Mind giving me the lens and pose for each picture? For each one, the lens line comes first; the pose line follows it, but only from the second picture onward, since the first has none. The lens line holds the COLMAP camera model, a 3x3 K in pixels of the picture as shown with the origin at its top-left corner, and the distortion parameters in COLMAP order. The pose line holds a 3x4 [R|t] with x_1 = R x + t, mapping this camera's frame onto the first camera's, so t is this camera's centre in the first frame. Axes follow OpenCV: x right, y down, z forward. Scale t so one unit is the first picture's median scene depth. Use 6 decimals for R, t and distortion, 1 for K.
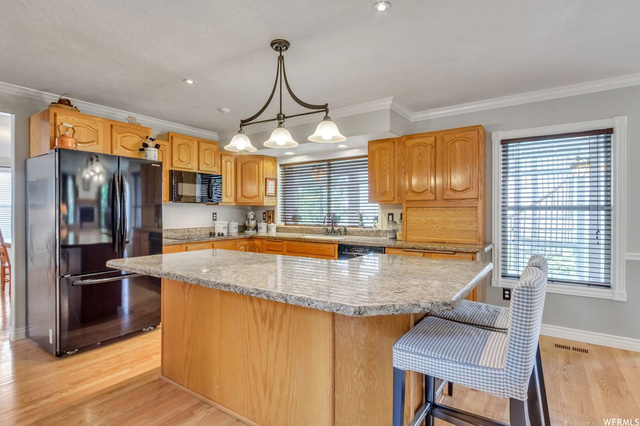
lens RADIAL K [[321.9, 0, 320.0], [0, 321.9, 213.0], [0, 0, 1]] dist [0.001080, 0.000190]
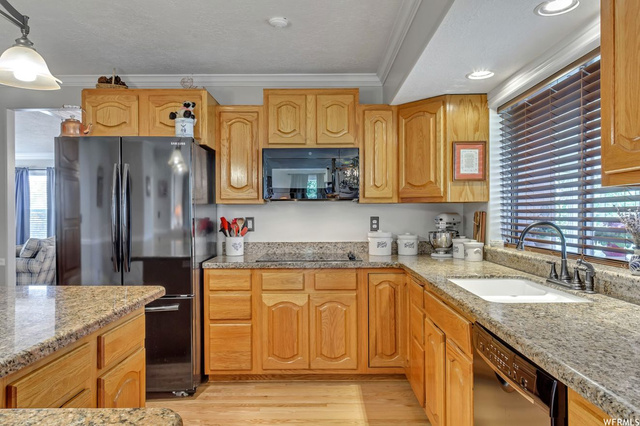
lens RADIAL K [[436.7, 0, 320.0], [0, 436.7, 213.0], [0, 0, 1]] dist [-0.000048, 0.000017]
pose [[0.555110, -0.002467, -0.831773, 0.280763], [-0.001612, 0.999991, -0.004042, -0.004581], [0.831775, 0.003585, 0.555101, 0.558441]]
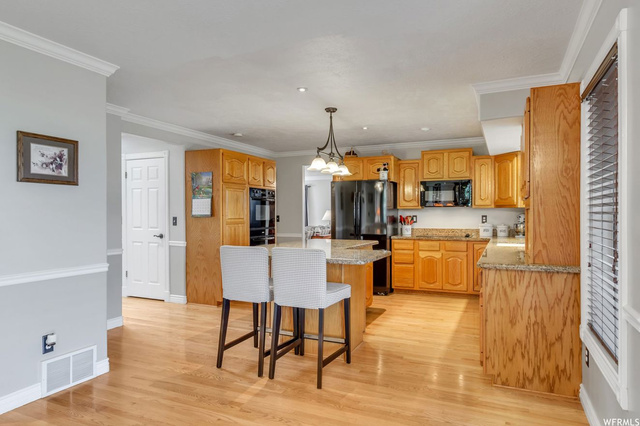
lens RADIAL K [[396.7, 0, 320.0], [0, 396.7, 213.0], [0, 0, 1]] dist [0.003018, 0.000350]
pose [[0.156444, -0.007309, -0.987660, 0.924808], [-0.007196, 0.999938, -0.008540, 0.006448], [0.987661, 0.008443, 0.156382, 0.327524]]
